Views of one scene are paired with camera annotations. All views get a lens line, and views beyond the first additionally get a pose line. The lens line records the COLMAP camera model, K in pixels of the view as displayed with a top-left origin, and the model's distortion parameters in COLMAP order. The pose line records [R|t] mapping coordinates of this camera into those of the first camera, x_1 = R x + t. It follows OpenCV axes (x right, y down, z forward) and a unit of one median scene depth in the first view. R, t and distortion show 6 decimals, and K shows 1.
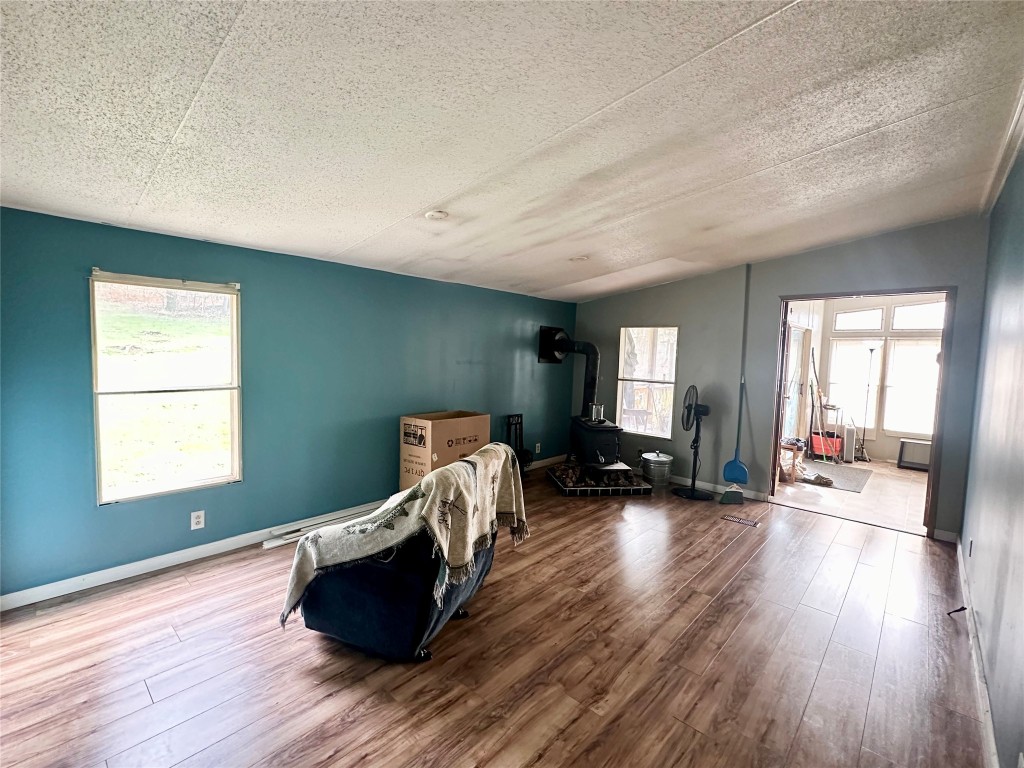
lens RADIAL K [[455.4, 0, 510.5], [0, 455.4, 382.4], [0, 0, 1]] dist [-0.005358, -0.000670]
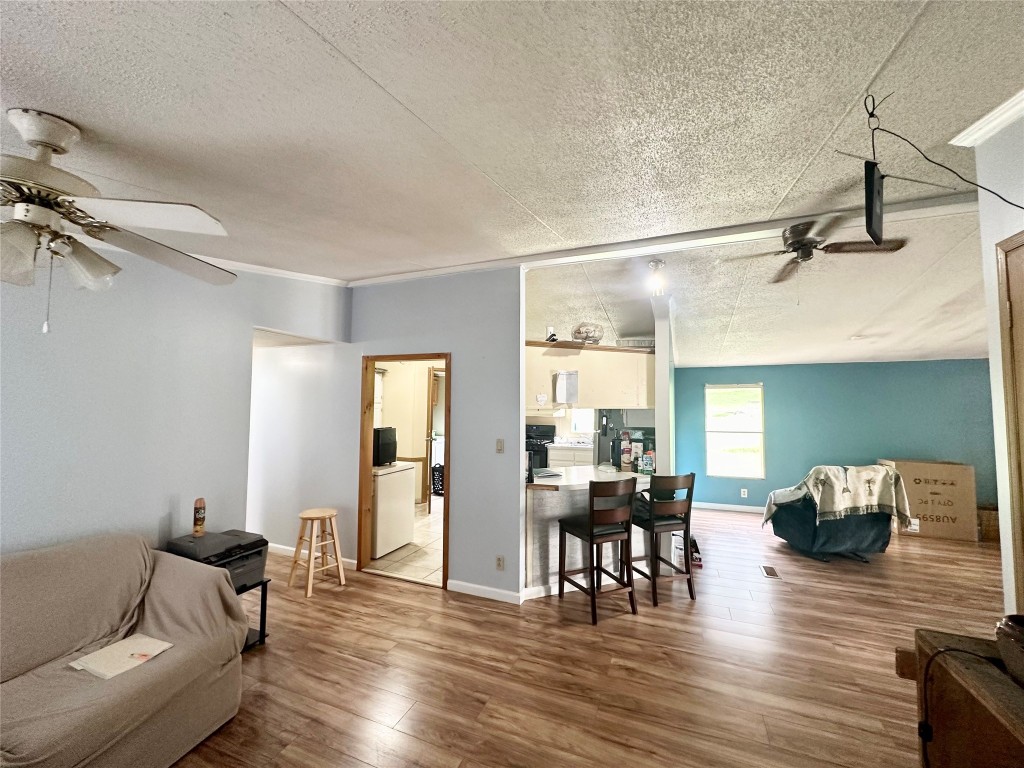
lens RADIAL K [[409.0, 0, 511.8], [0, 409.0, 383.2], [0, 0, 1]] dist [0.000120, 0.000463]
pose [[0.336995, -0.083760, -0.937773, 1.161802], [-0.056922, 0.992400, -0.109094, 0.082676], [0.939784, 0.090144, 0.329666, -1.052870]]
